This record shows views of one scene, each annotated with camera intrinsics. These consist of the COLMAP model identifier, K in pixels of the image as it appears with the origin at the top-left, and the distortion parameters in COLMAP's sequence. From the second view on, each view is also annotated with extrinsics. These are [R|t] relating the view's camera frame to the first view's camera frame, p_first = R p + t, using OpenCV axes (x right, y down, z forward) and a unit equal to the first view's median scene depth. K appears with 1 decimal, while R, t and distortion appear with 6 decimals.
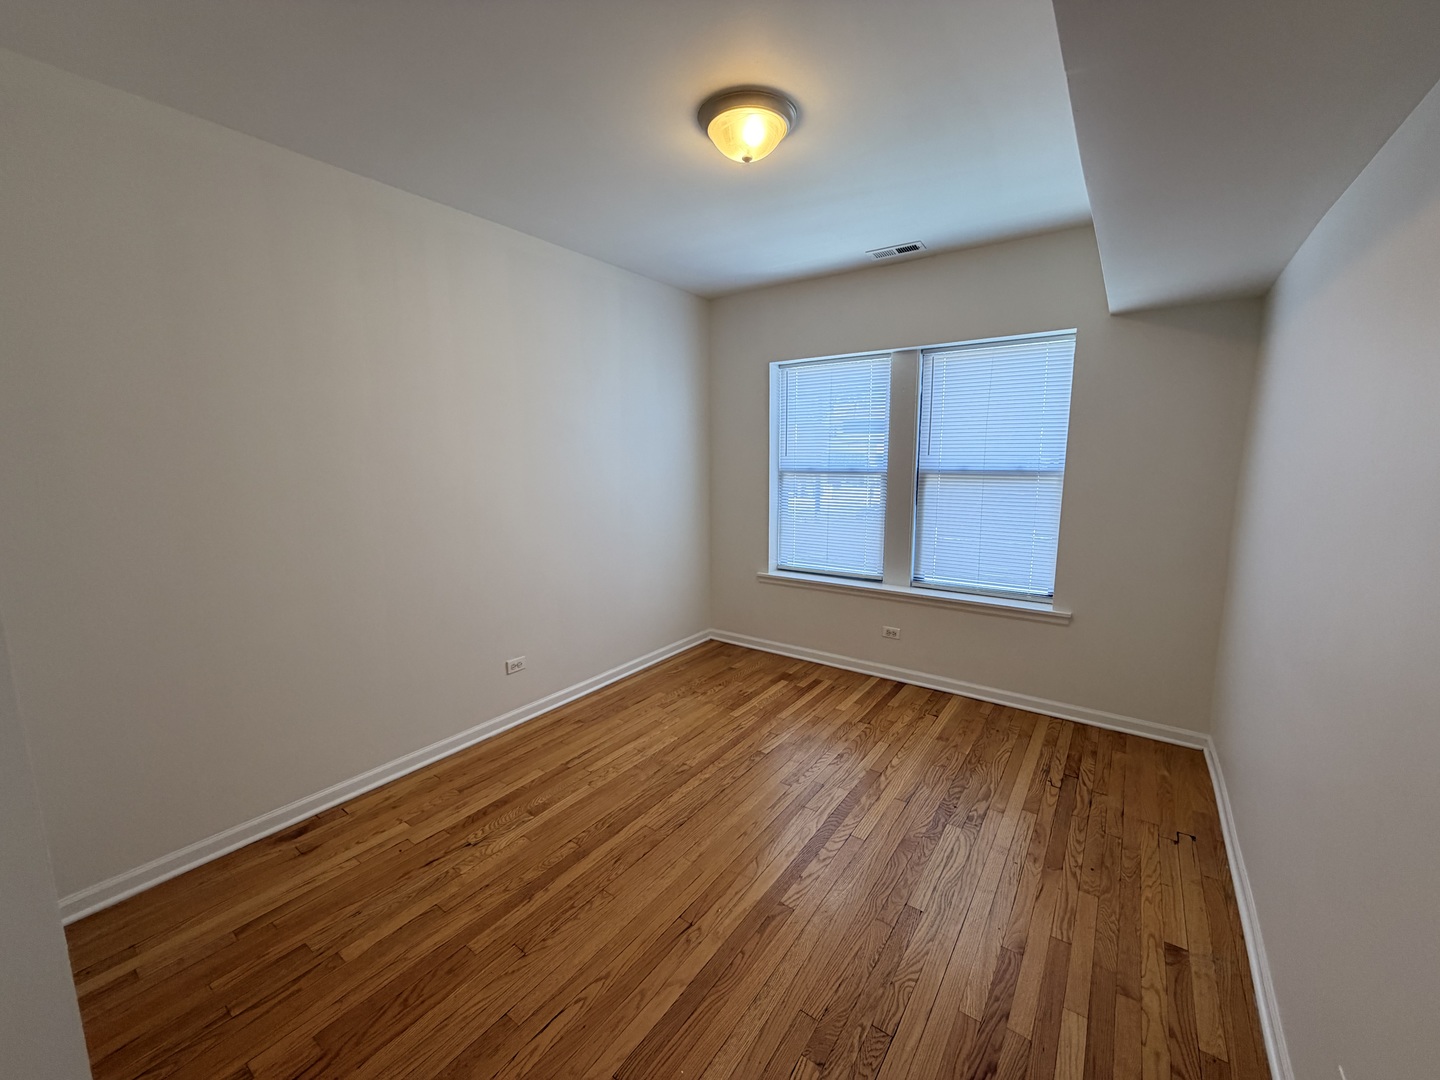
lens RADIAL K [[569.6, 0, 717.2], [0, 569.6, 541.2], [0, 0, 1]] dist [0.000339, -0.000041]
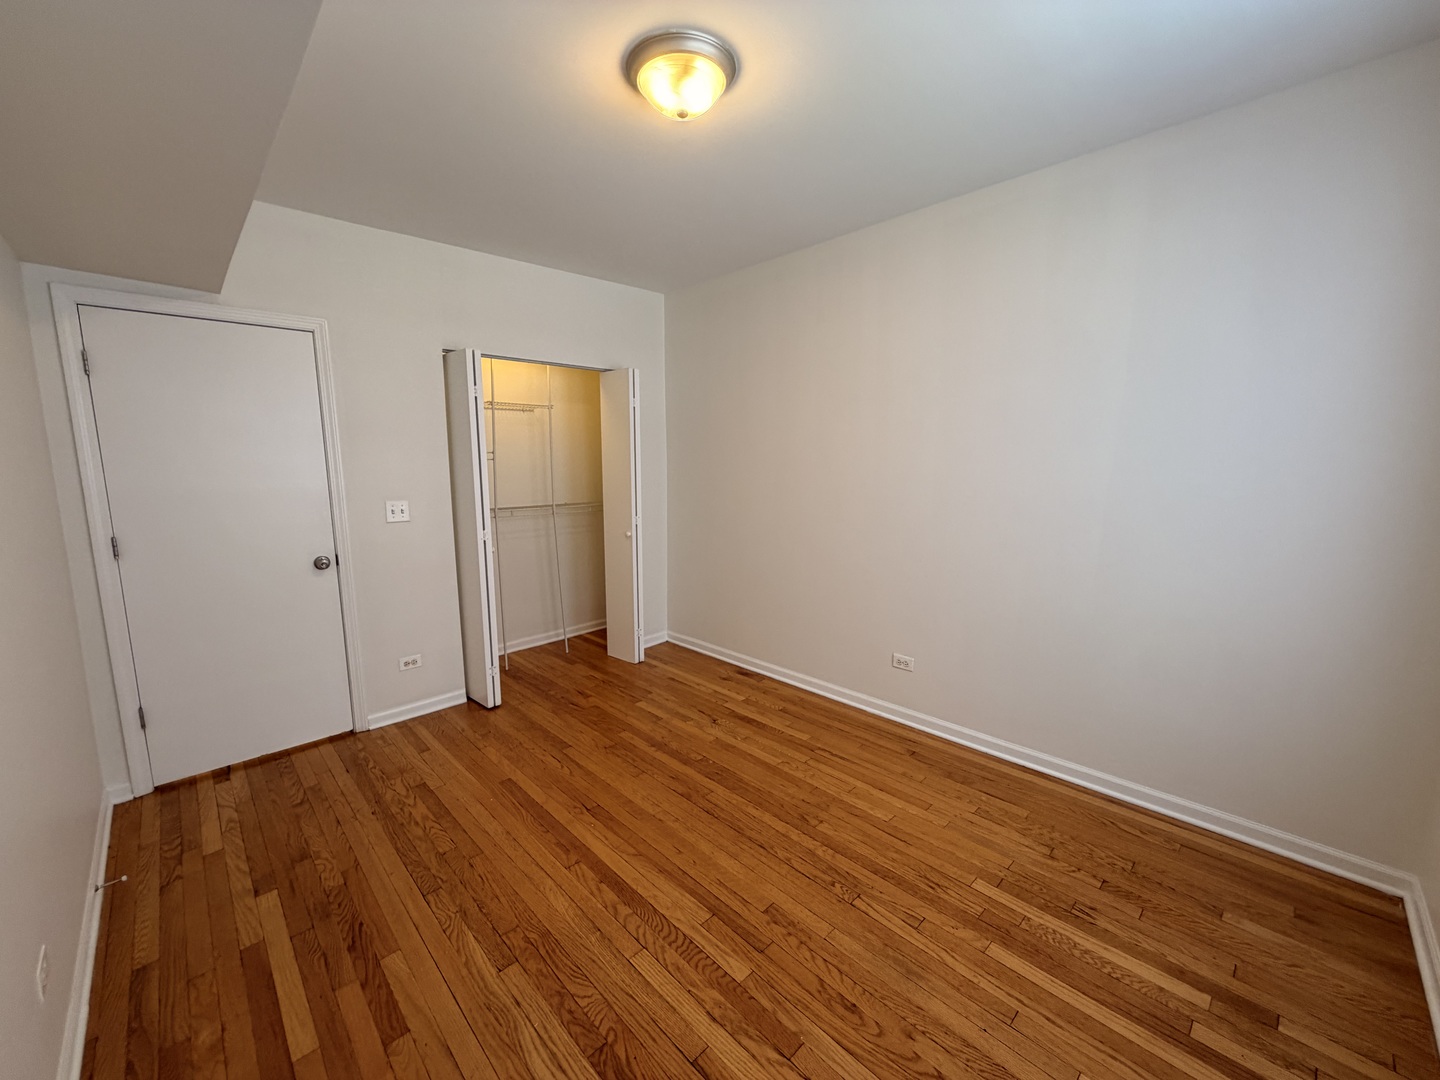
lens RADIAL K [[569.6, 0, 717.2], [0, 569.6, 541.2], [0, 0, 1]] dist [0.000339, -0.000041]
pose [[-0.173801, 0.147209, -0.973716, 0.825434], [-0.140743, 0.974901, 0.172509, -0.144529], [0.974671, 0.167026, -0.148720, 1.055909]]
